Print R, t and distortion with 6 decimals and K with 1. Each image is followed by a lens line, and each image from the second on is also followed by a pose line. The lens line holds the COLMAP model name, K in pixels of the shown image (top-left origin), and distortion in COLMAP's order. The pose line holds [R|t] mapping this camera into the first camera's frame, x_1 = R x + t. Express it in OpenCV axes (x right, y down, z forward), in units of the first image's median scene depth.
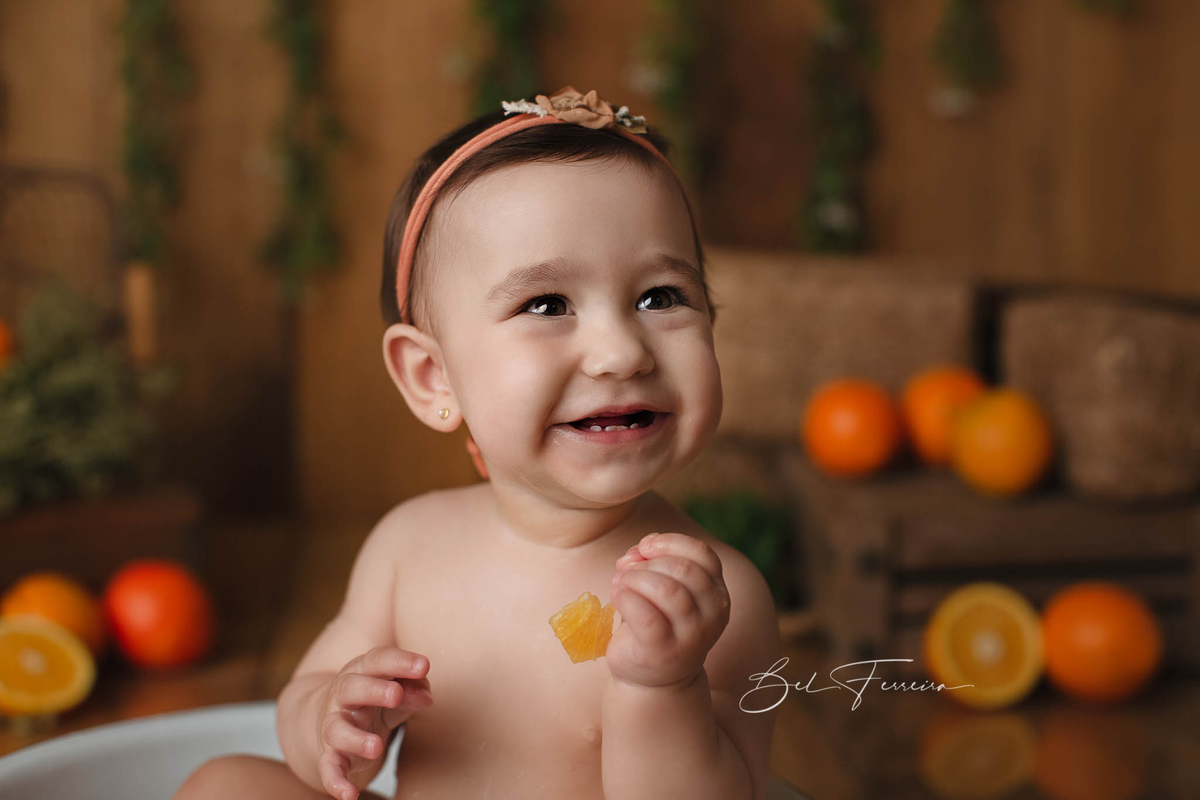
lens RADIAL K [[1756.2, 0, 600.0], [0, 1756.2, 400.0], [0, 0, 1]] dist [-0.164103, 0.197008]
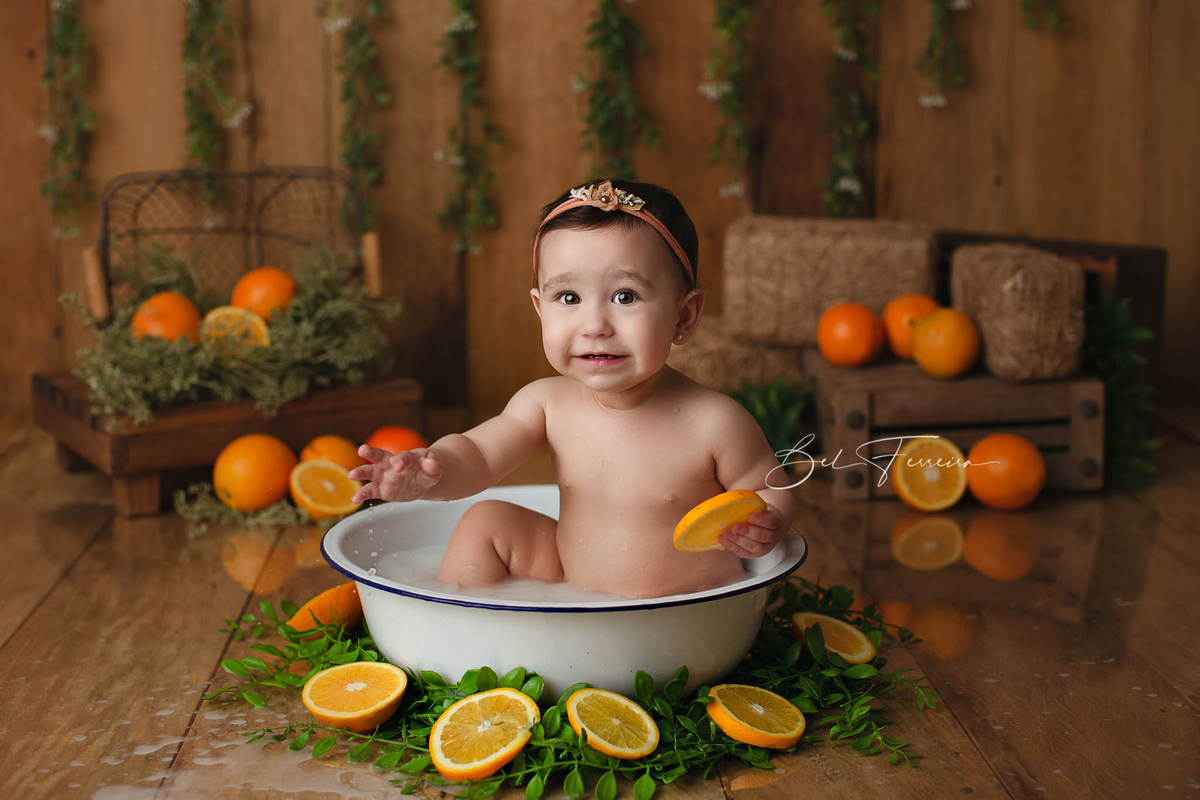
lens RADIAL K [[1756.2, 0, 600.0], [0, 1756.2, 400.0], [0, 0, 1]] dist [-0.164103, 0.197008]
pose [[0.998422, -0.012348, -0.054781, 0.012151], [0.014780, 0.998913, 0.044205, 0.002762], [0.054176, -0.044945, 0.997519, -0.521532]]
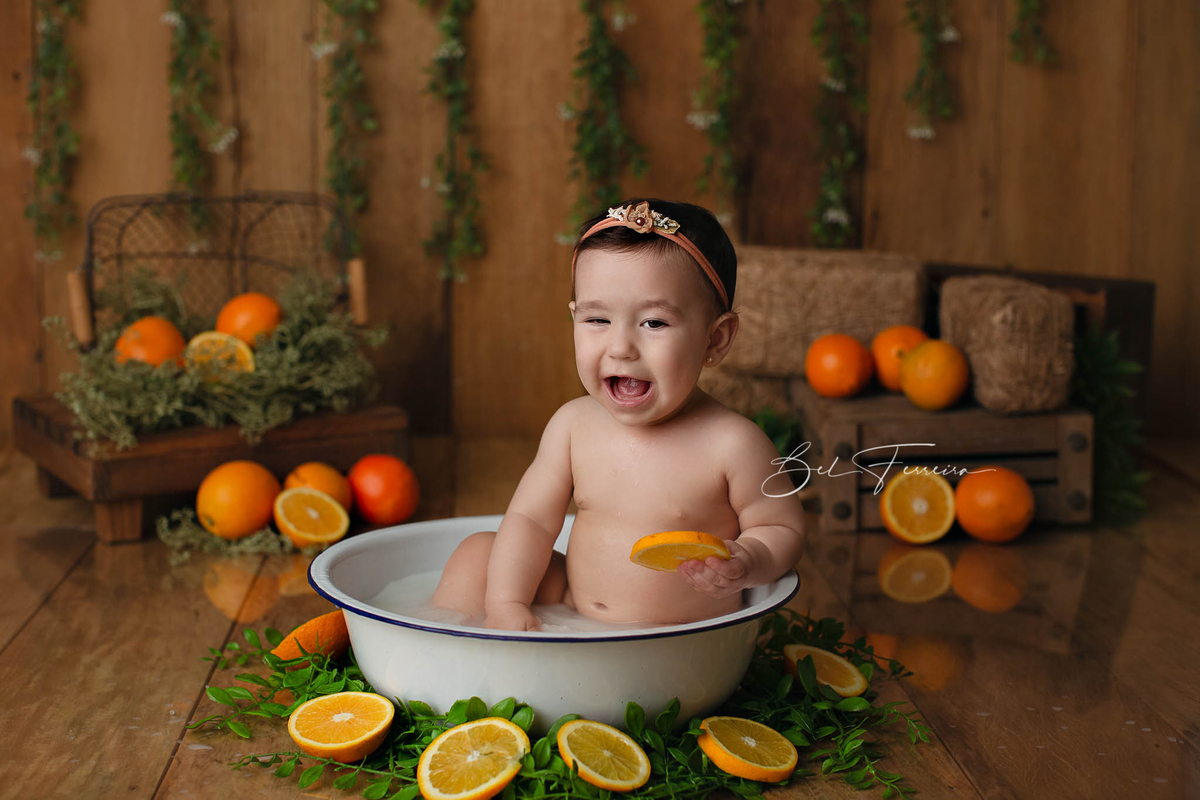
lens RADIAL K [[1756.2, 0, 600.0], [0, 1756.2, 400.0], [0, 0, 1]] dist [-0.164103, 0.197008]
pose [[0.999131, -0.005000, -0.041371, 0.003067], [0.006098, 0.999631, 0.026455, 0.004879], [0.041223, -0.026684, 0.998794, -0.512498]]
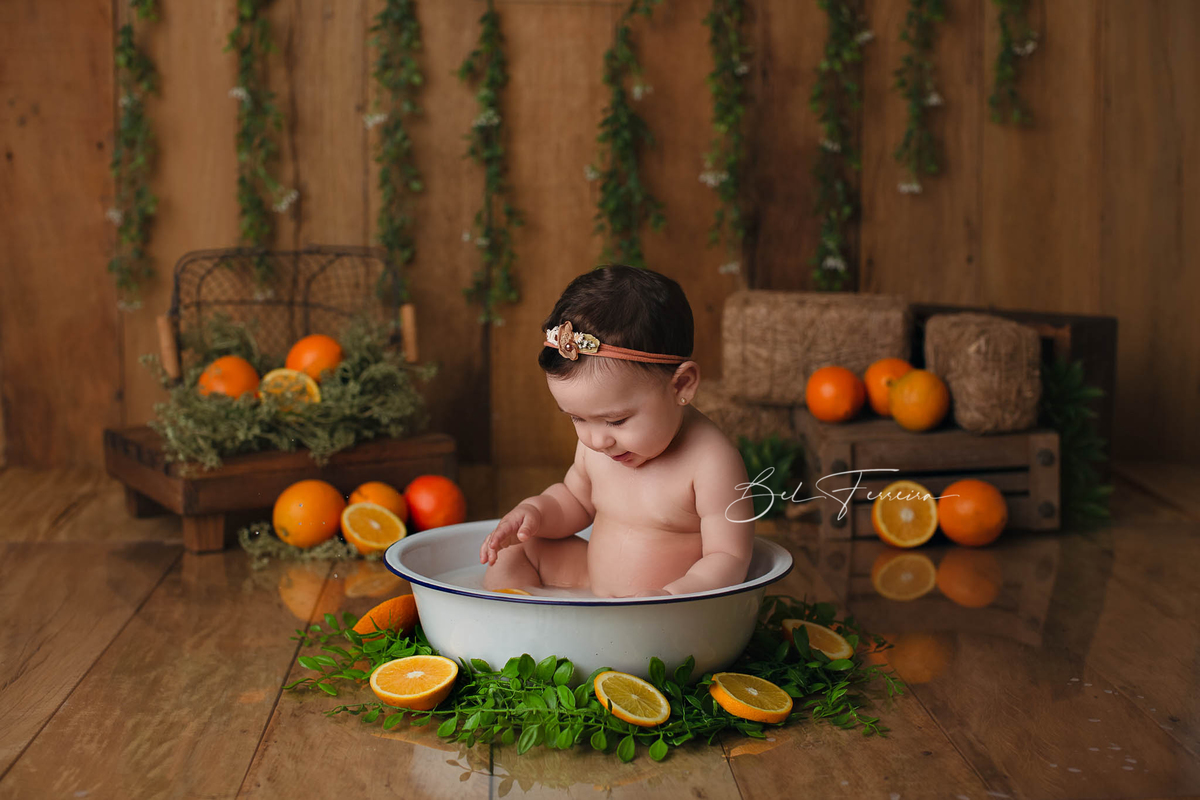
lens RADIAL K [[1756.2, 0, 600.0], [0, 1756.2, 400.0], [0, 0, 1]] dist [-0.164103, 0.197008]
pose [[0.998458, -0.015940, -0.053174, 0.008154], [0.015590, 0.999854, -0.007003, 0.030828], [0.053278, 0.006163, 0.998561, -0.714028]]
